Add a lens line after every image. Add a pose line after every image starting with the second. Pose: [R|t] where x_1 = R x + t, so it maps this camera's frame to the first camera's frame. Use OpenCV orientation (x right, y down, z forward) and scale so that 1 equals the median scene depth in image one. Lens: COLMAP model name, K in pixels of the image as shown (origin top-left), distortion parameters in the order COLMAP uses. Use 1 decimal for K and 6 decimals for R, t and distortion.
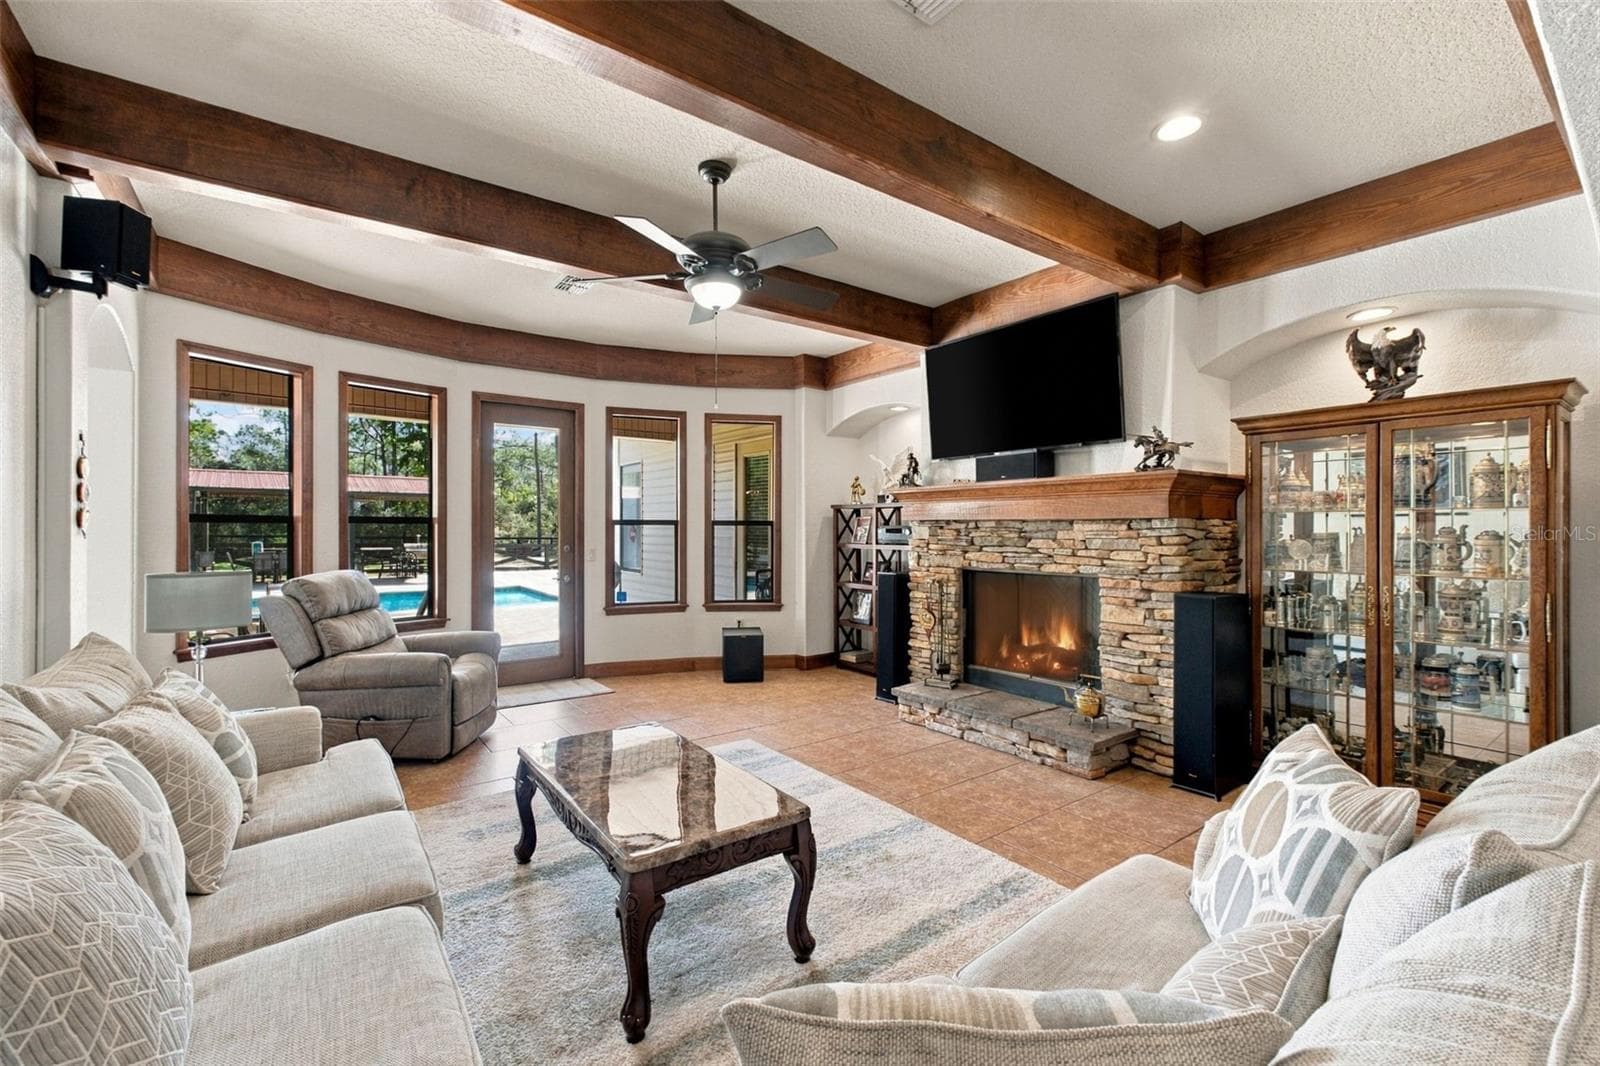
lens RADIAL K [[670.5, 0, 797.6], [0, 670.5, 537.0], [0, 0, 1]] dist [0.004766, -0.000794]
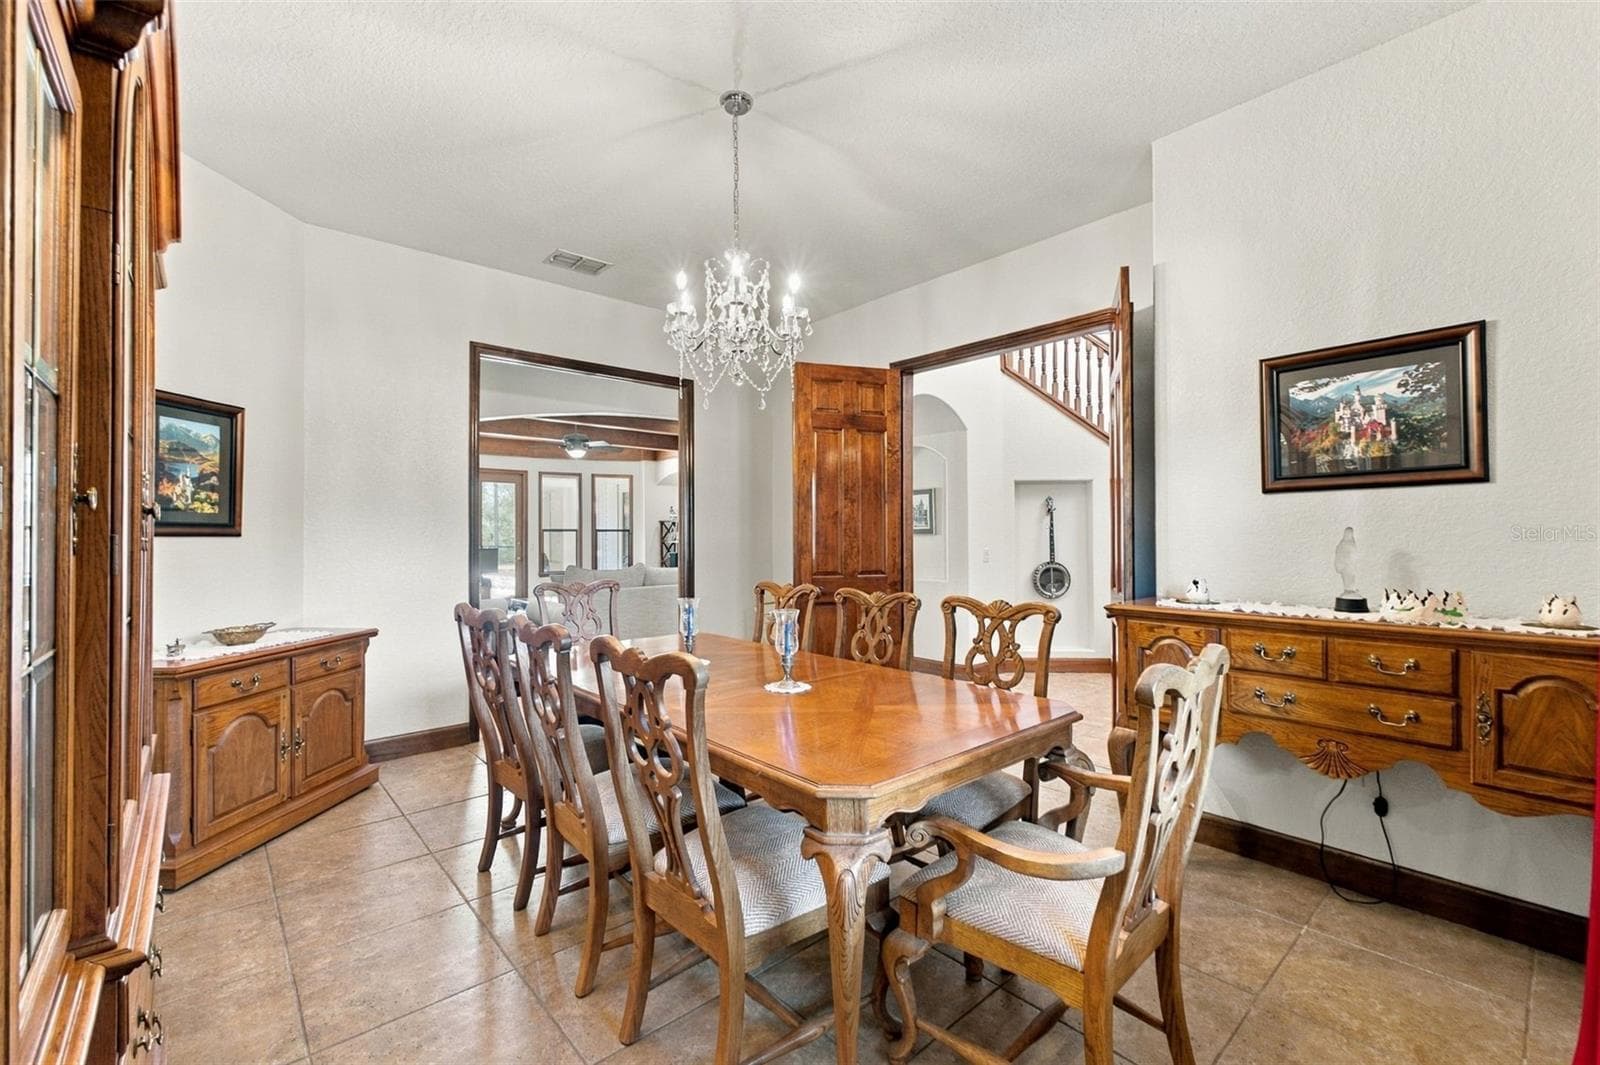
lens RADIAL K [[670.5, 0, 800.7], [0, 670.5, 529.5], [0, 0, 1]] dist [0.004766, -0.000794]
pose [[0.995295, -0.000122, 0.096895, 0.297464], [0.000665, 0.999984, -0.005564, -0.012037], [-0.096893, 0.005603, 0.995279, -1.071686]]
